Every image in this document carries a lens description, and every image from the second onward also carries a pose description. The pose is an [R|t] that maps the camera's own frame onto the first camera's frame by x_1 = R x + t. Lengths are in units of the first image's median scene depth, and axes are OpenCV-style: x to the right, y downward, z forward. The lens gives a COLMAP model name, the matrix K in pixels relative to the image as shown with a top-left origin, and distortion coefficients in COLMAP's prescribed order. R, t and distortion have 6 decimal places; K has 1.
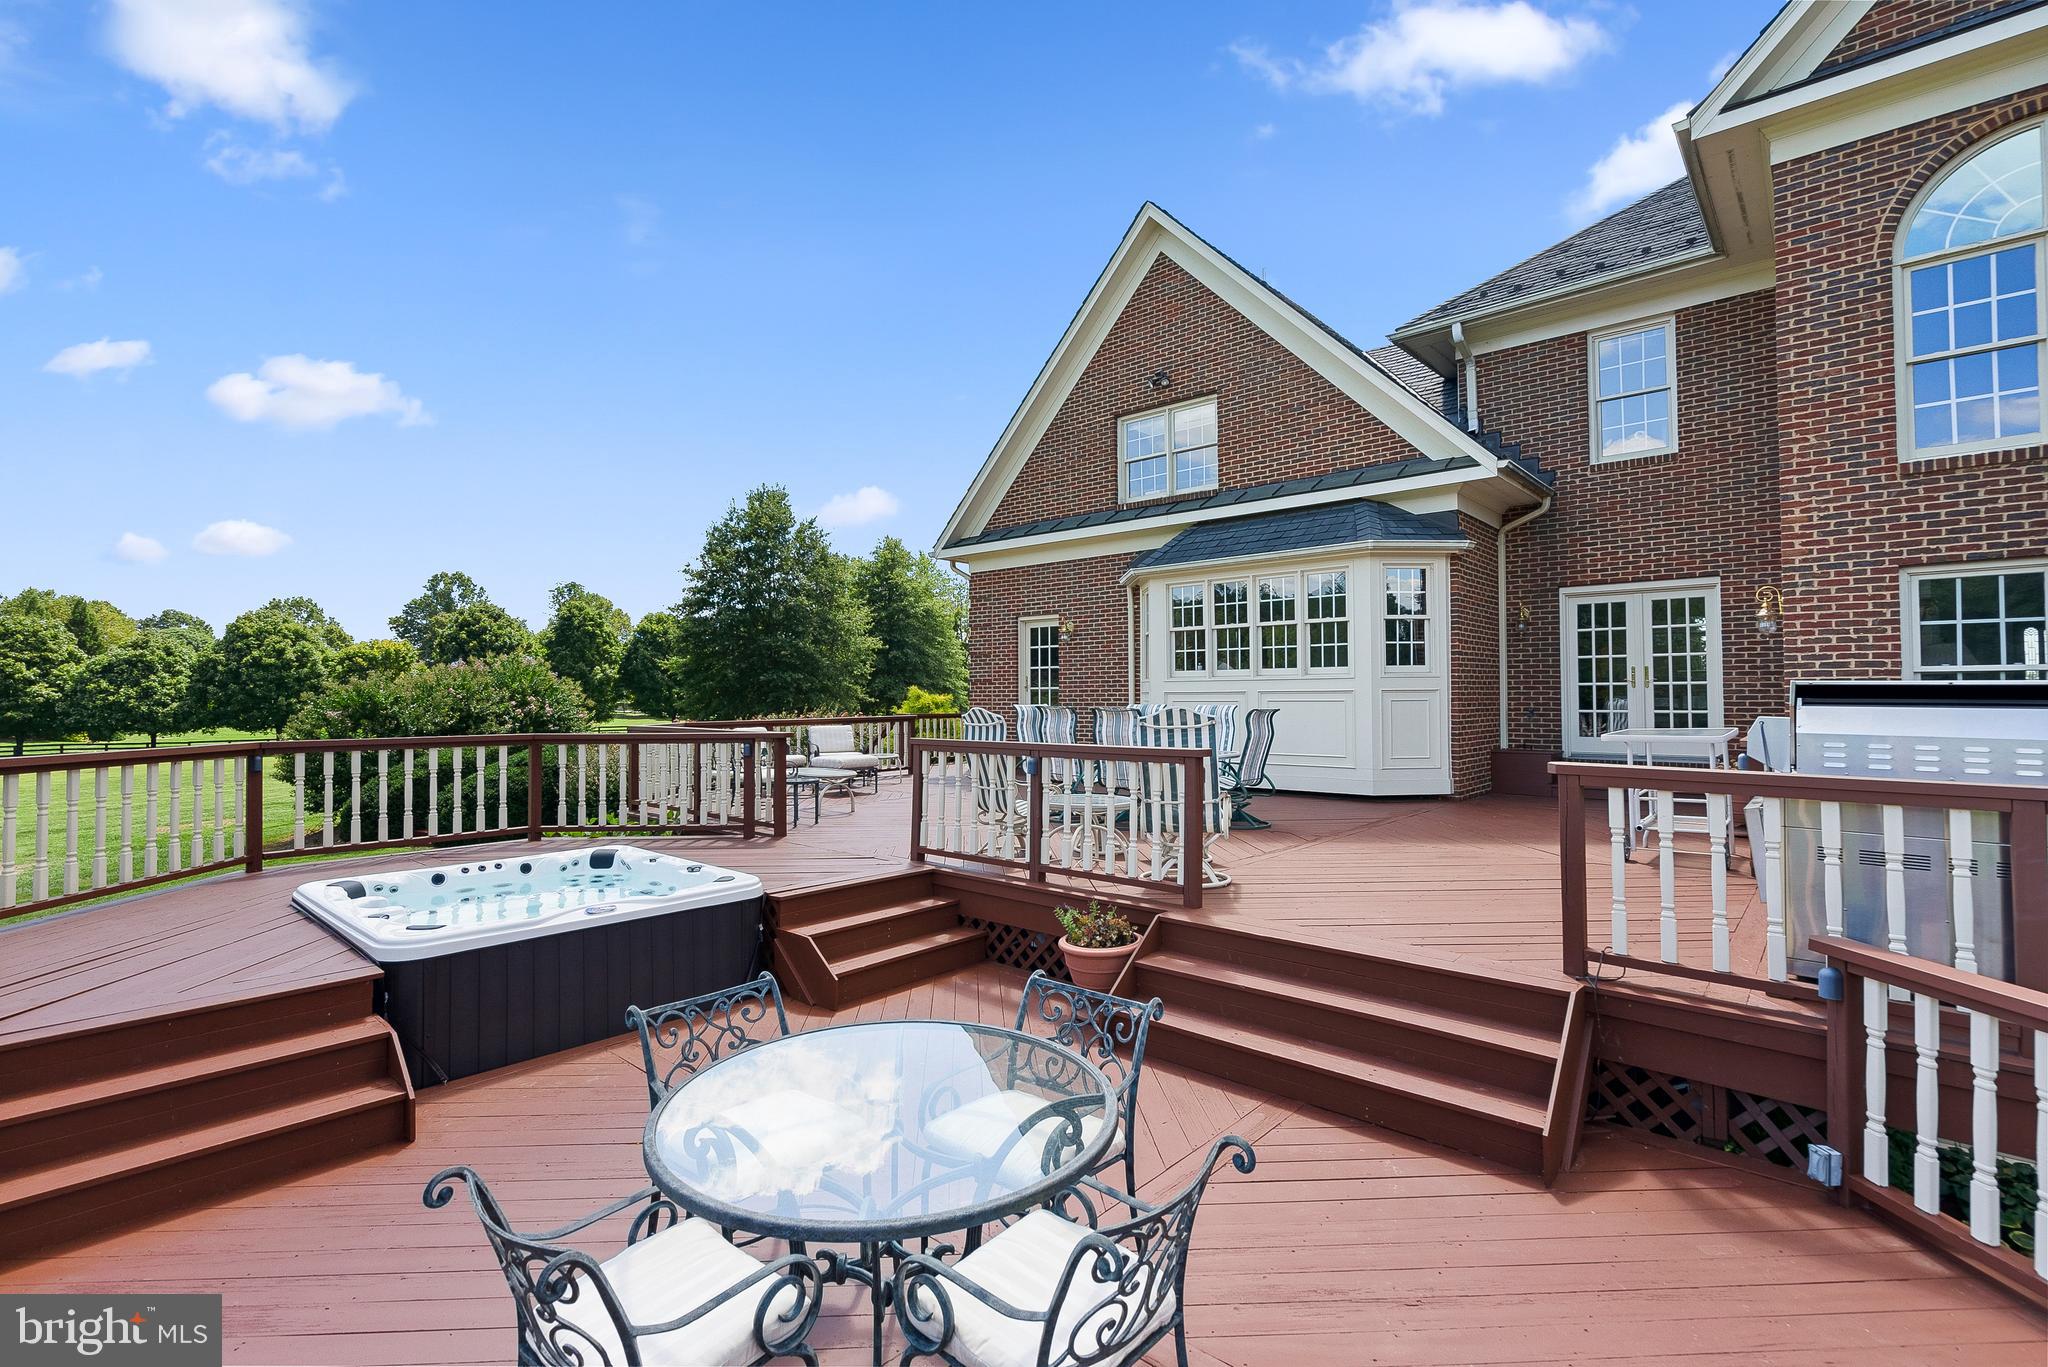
lens RADIAL K [[908.9, 0, 996.4], [0, 908.9, 679.3], [0, 0, 1]] dist [0.015840, -0.007601]
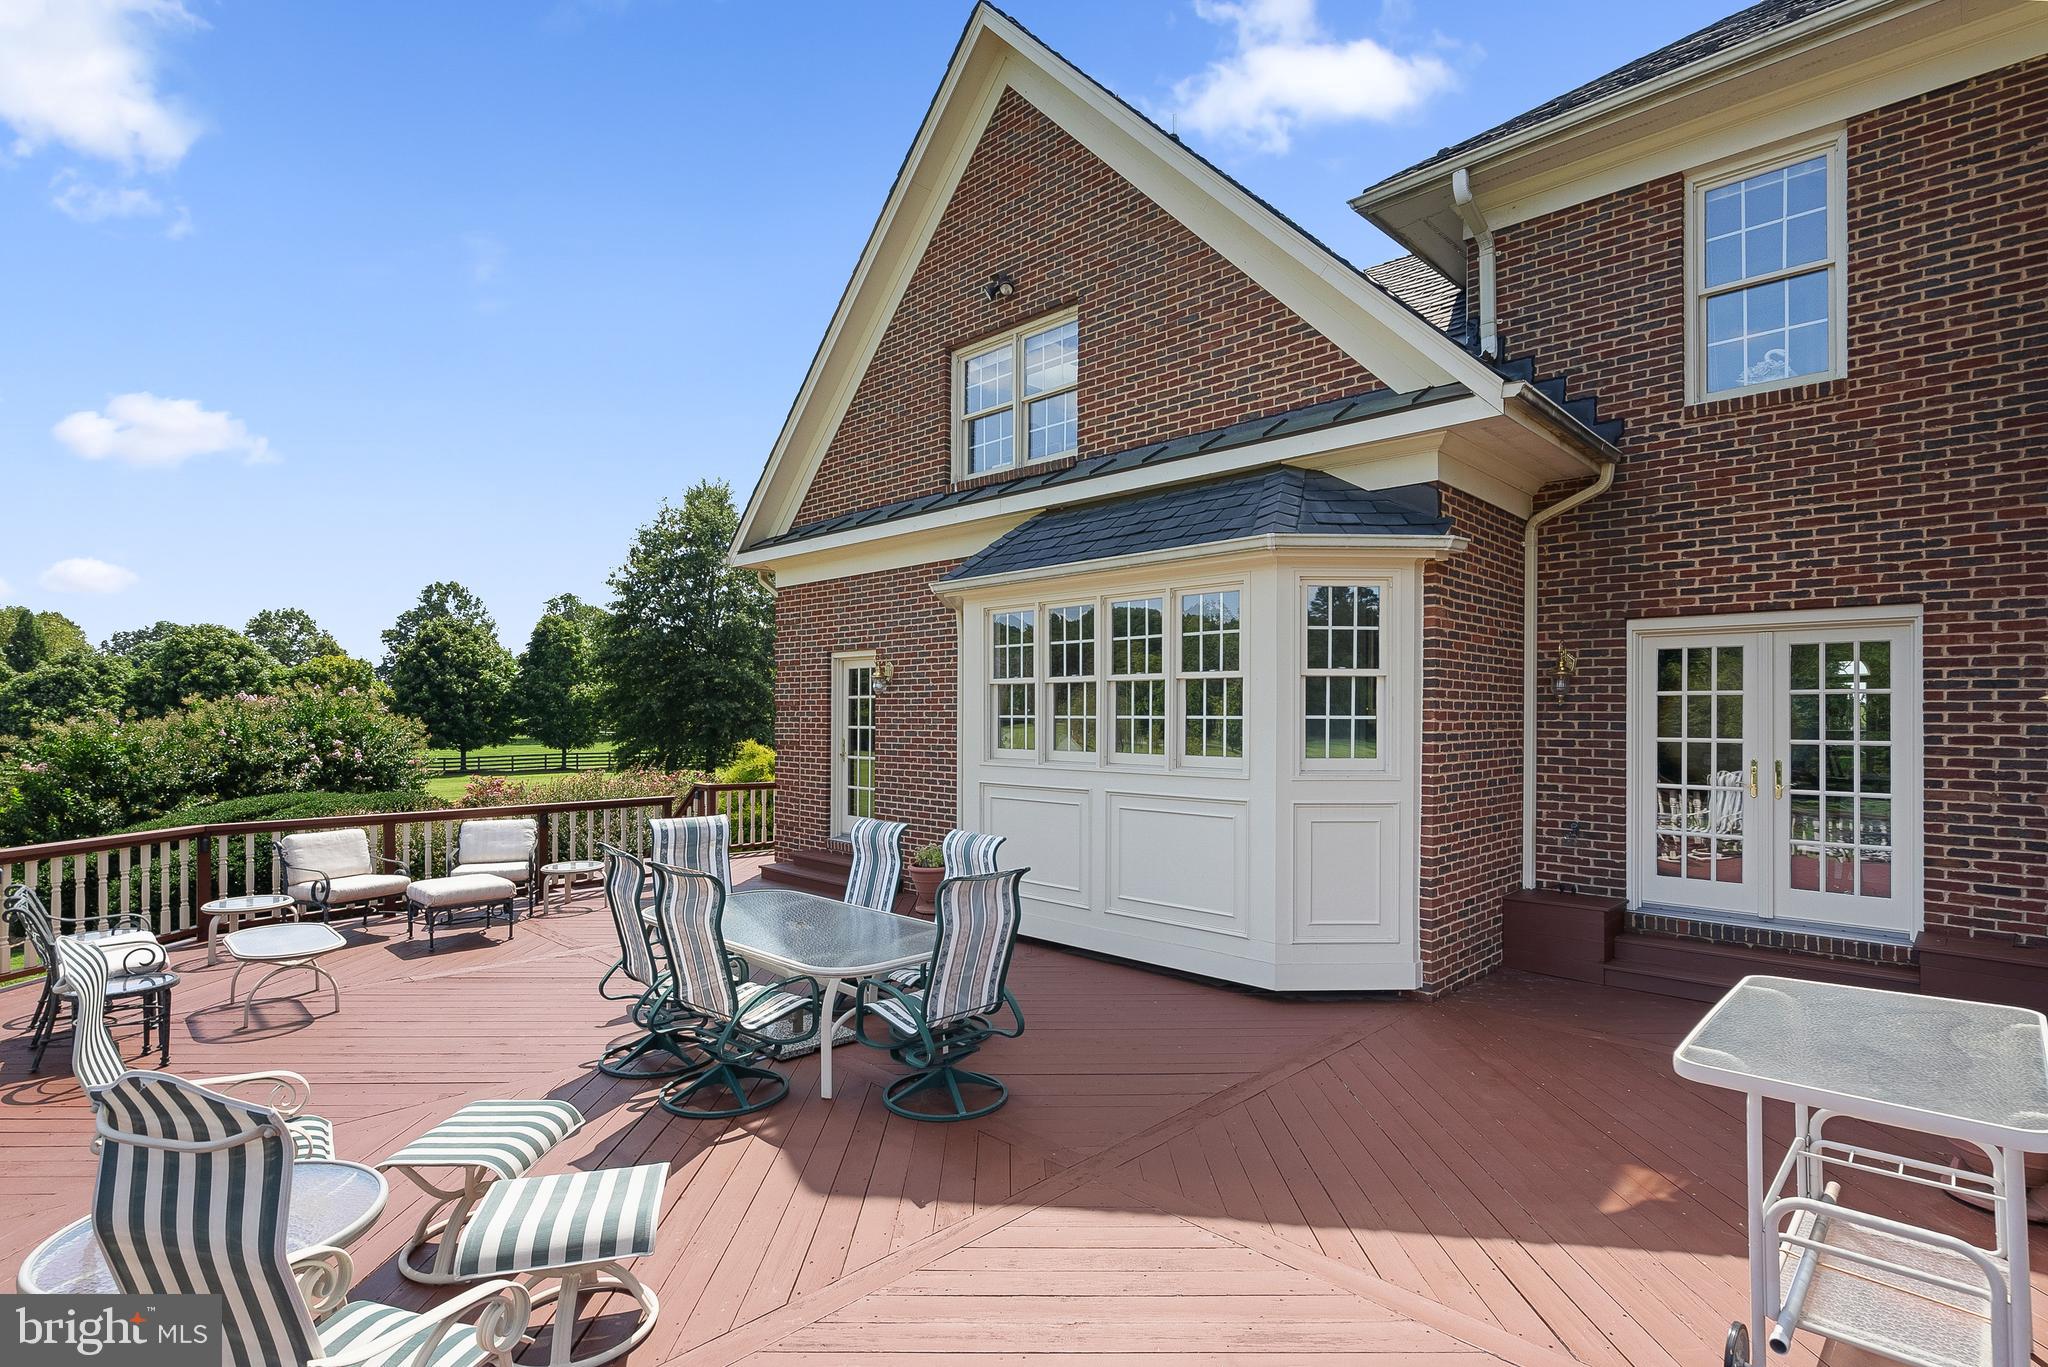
lens RADIAL K [[981.6, 0, 997.4], [0, 981.6, 719.5], [0, 0, 1]] dist [0.000202, 0.000766]
pose [[0.999117, 0.009077, -0.041012, 0.232834], [-0.008232, 0.999751, 0.020735, -0.044800], [0.041190, -0.020379, 0.998943, 0.343914]]
